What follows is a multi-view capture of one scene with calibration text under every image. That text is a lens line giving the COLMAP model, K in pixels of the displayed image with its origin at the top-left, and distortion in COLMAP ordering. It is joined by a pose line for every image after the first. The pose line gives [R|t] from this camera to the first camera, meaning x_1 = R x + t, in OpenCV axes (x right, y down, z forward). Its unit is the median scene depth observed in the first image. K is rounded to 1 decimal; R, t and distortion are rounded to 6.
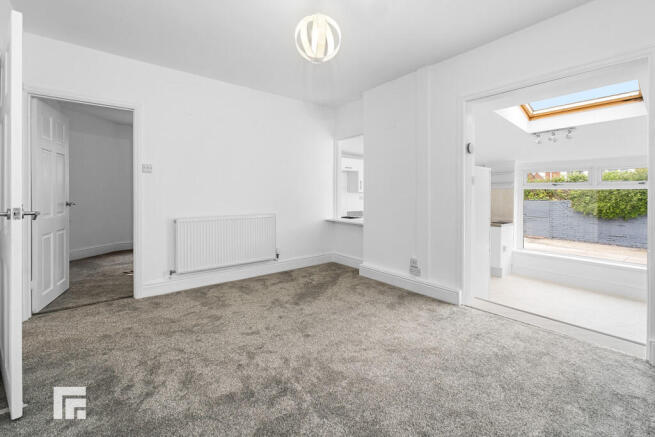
lens RADIAL K [[284.6, 0, 332.2], [0, 284.6, 199.6], [0, 0, 1]] dist [-0.006526, 0.000514]
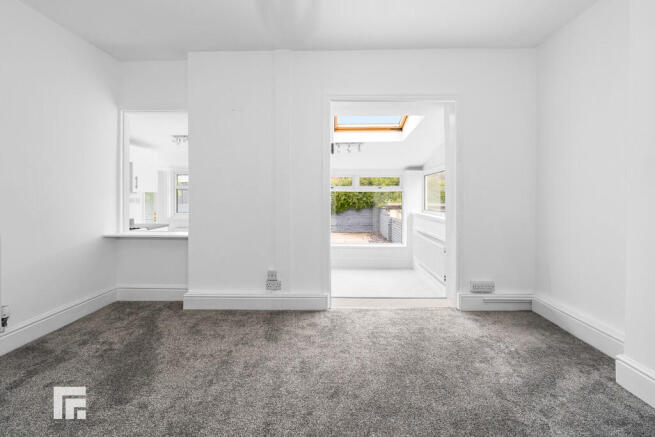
lens RADIAL K [[284.6, 0, 332.4], [0, 284.6, 198.9], [0, 0, 1]] dist [-0.006526, 0.000514]
pose [[0.639490, -0.007425, 0.768763, -0.230562], [0.013744, 0.999904, -0.001776, -0.002058], [-0.768676, 0.011701, 0.639531, 0.298491]]
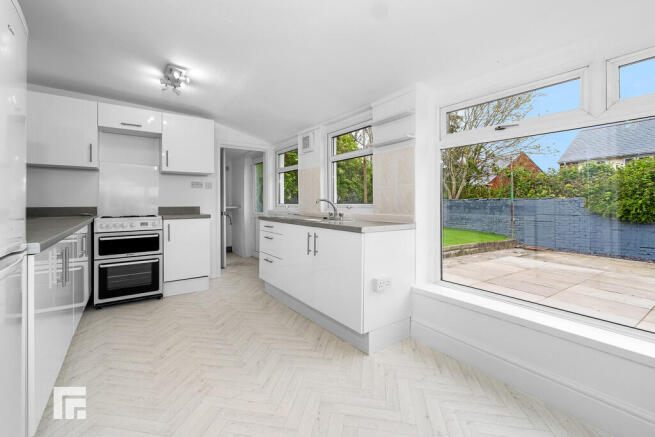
lens RADIAL K [[284.6, 0, 326.2], [0, 284.6, 204.7], [0, 0, 1]] dist [-0.006526, 0.000514]
pose [[0.998113, -0.003481, -0.061310, 0.784176], [0.003068, 0.999972, -0.006838, 0.080727], [0.061332, 0.006637, 0.998095, 0.812799]]
